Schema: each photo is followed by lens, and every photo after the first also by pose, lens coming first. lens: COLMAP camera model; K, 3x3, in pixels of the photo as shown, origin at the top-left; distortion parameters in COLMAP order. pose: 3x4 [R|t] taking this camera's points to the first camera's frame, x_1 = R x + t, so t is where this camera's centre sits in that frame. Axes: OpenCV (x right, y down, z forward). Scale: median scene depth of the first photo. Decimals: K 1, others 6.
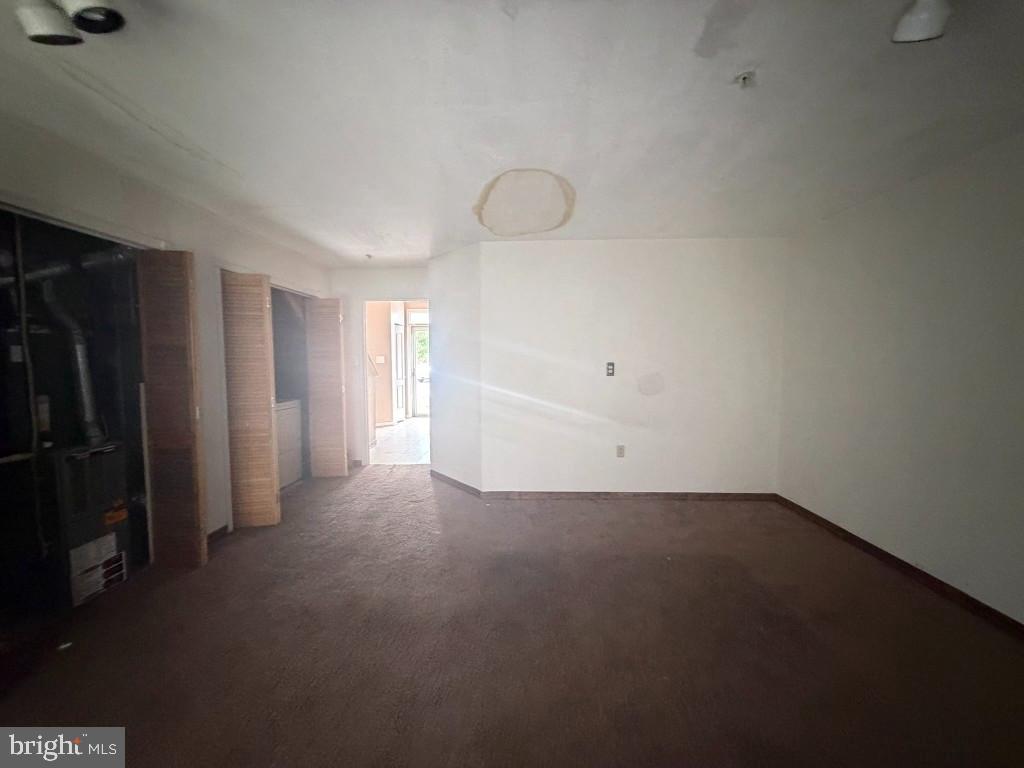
lens RADIAL K [[410.8, 0, 508.3], [0, 410.8, 387.6], [0, 0, 1]] dist [0.000596, 0.000532]
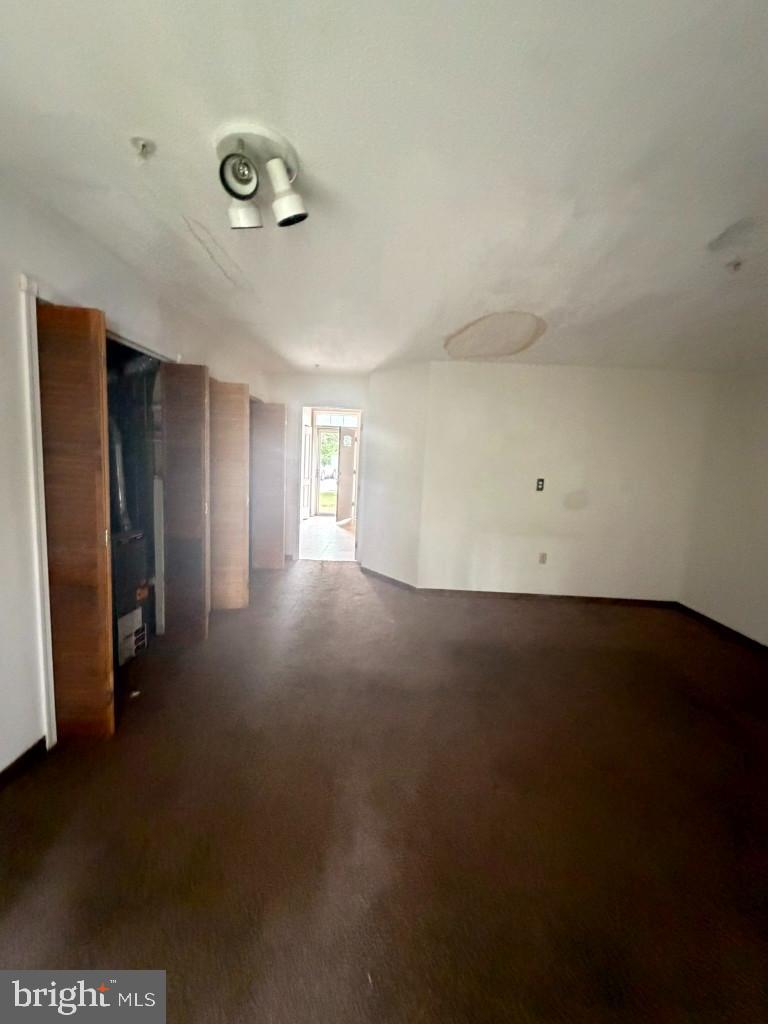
lens RADIAL K [[410.8, 0, 387.4], [0, 410.8, 515.0], [0, 0, 1]] dist [0.000596, 0.000532]
pose [[0.998547, 0.049714, 0.020772, -0.181118], [-0.050929, 0.996730, 0.062736, -0.011531], [-0.017585, -0.063703, 0.997814, -0.101939]]
